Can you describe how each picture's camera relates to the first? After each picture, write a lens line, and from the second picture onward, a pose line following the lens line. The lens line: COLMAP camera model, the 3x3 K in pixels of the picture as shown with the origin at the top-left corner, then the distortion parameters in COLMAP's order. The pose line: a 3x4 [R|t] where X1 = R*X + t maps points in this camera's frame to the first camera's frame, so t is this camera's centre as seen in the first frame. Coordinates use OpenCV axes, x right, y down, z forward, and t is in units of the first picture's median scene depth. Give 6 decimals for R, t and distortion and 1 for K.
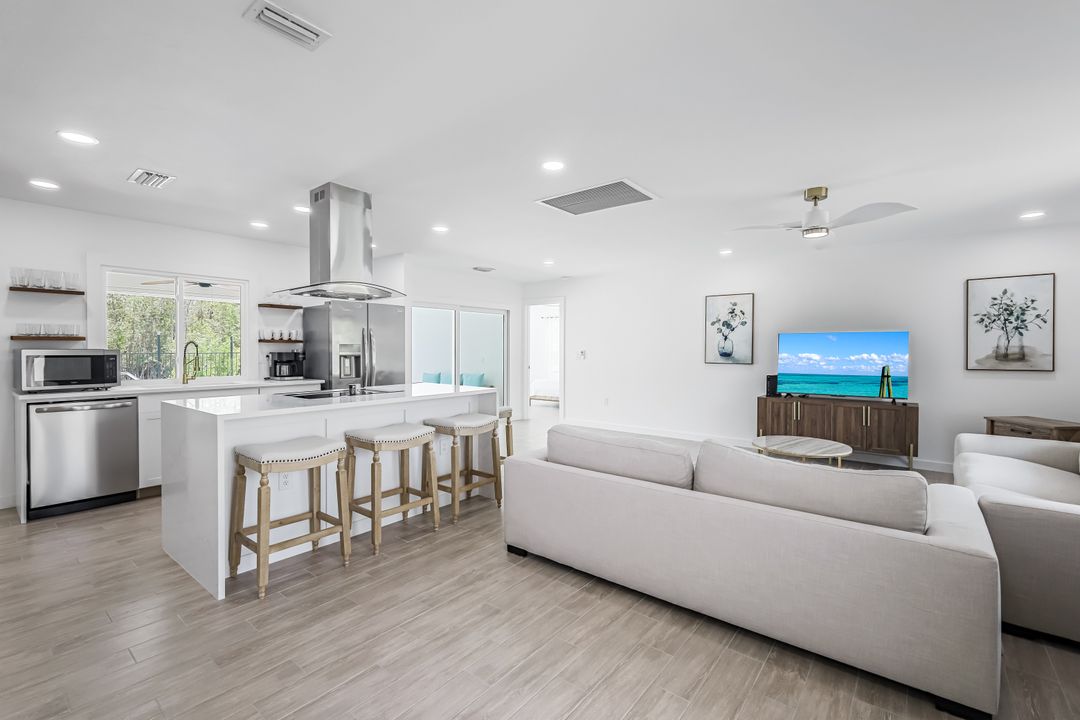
lens RADIAL K [[472.3, 0, 539.2], [0, 472.3, 356.9], [0, 0, 1]] dist [0.002424, 0.000016]
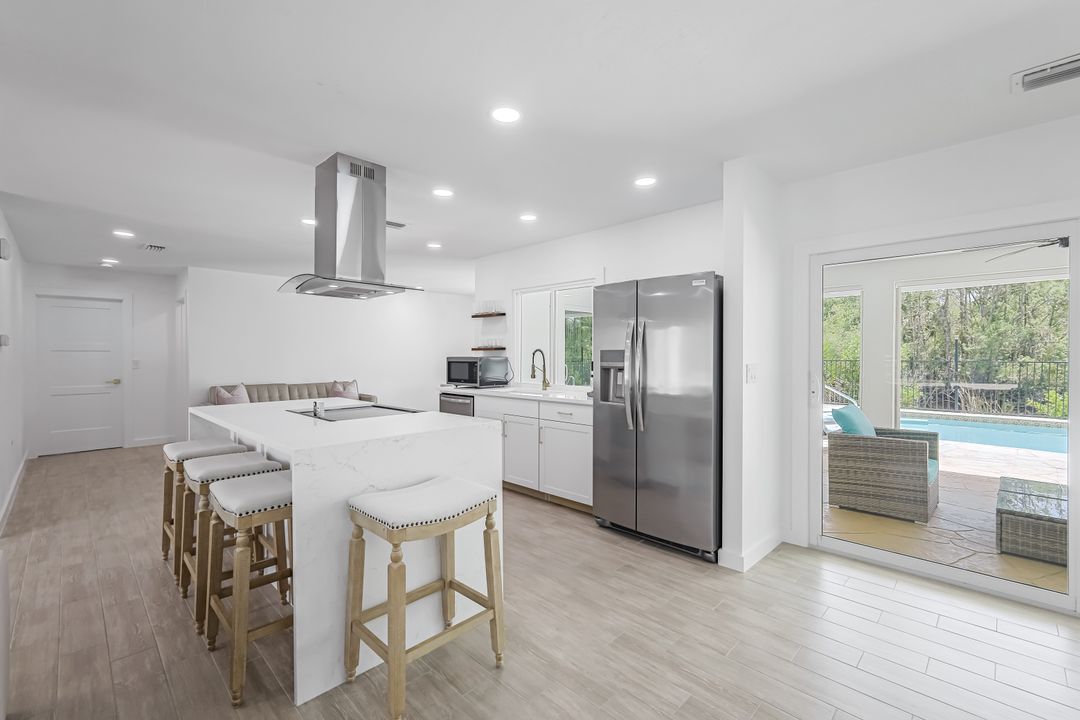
lens RADIAL K [[472.3, 0, 547.3], [0, 472.3, 357.1], [0, 0, 1]] dist [0.002424, 0.000016]
pose [[-0.093777, 0.002573, -0.995590, 0.283097], [-0.016412, 0.999857, 0.004130, -0.020353], [0.995458, 0.016727, -0.093722, 1.101261]]
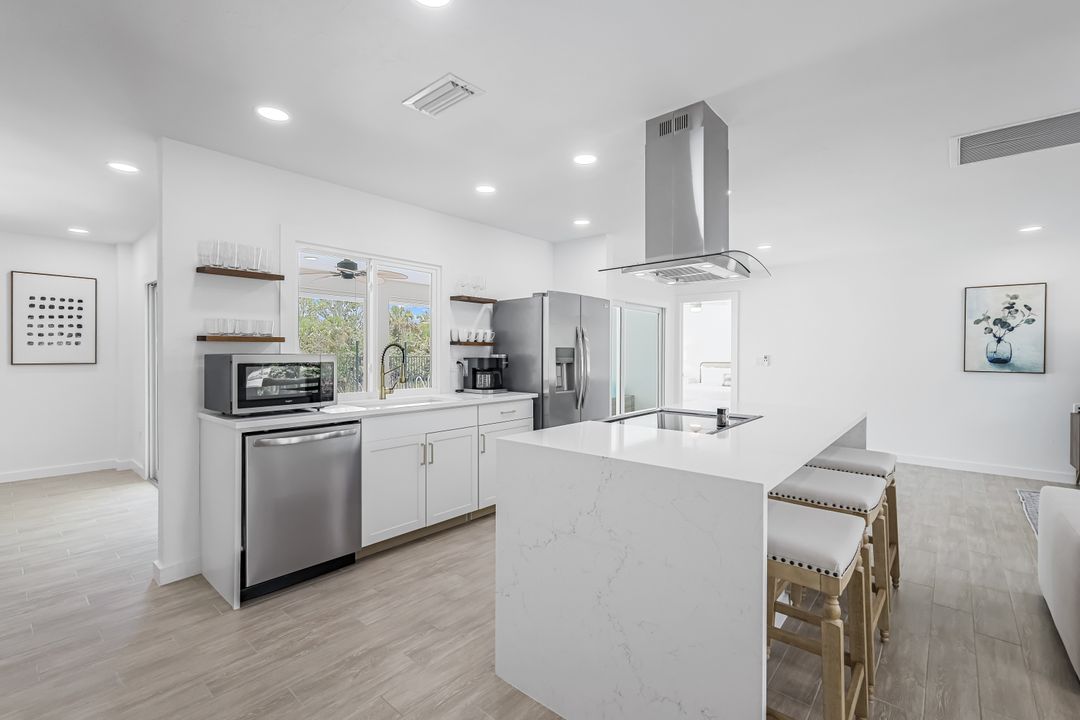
lens RADIAL K [[472.3, 0, 540.0], [0, 472.3, 355.8], [0, 0, 1]] dist [0.002424, 0.000016]
pose [[0.999496, 0.001007, -0.031732, -0.472530], [-0.001312, 0.999953, -0.009599, -0.006224], [0.031721, 0.009636, 0.999450, 0.246972]]
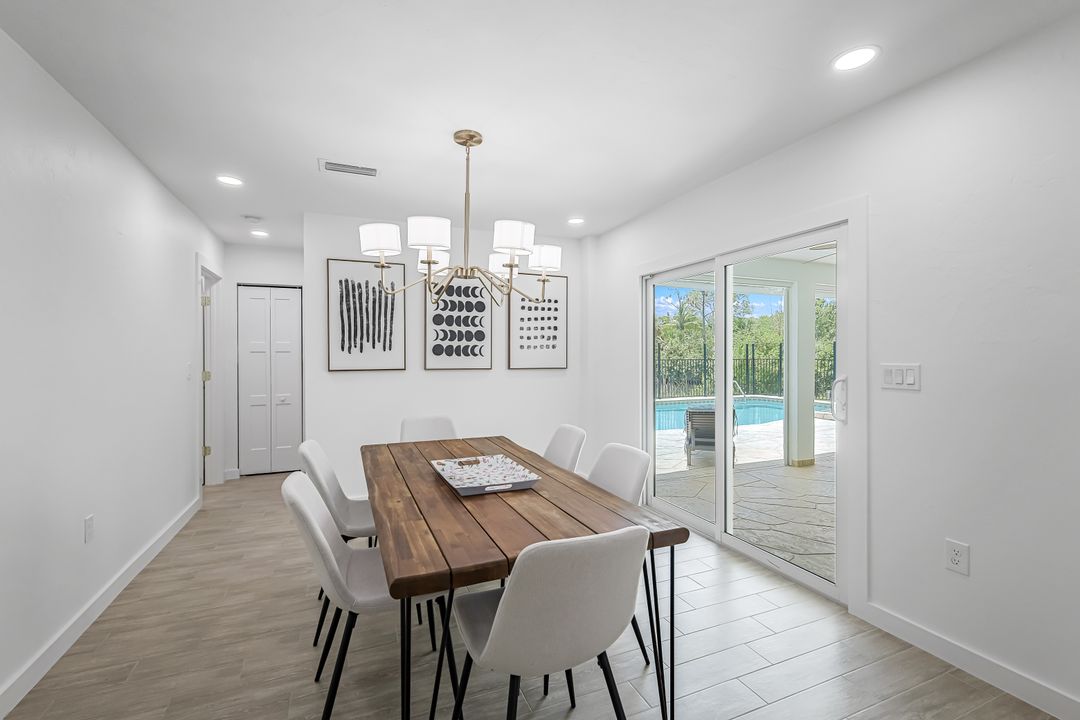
lens RADIAL K [[472.3, 0, 548.8], [0, 472.3, 362.3], [0, 0, 1]] dist [0.002424, 0.000016]
pose [[0.877946, 0.007349, -0.478703, -0.557520], [-0.007454, 0.999971, 0.001680, -0.006976], [0.478701, 0.002093, 0.877976, 0.267914]]
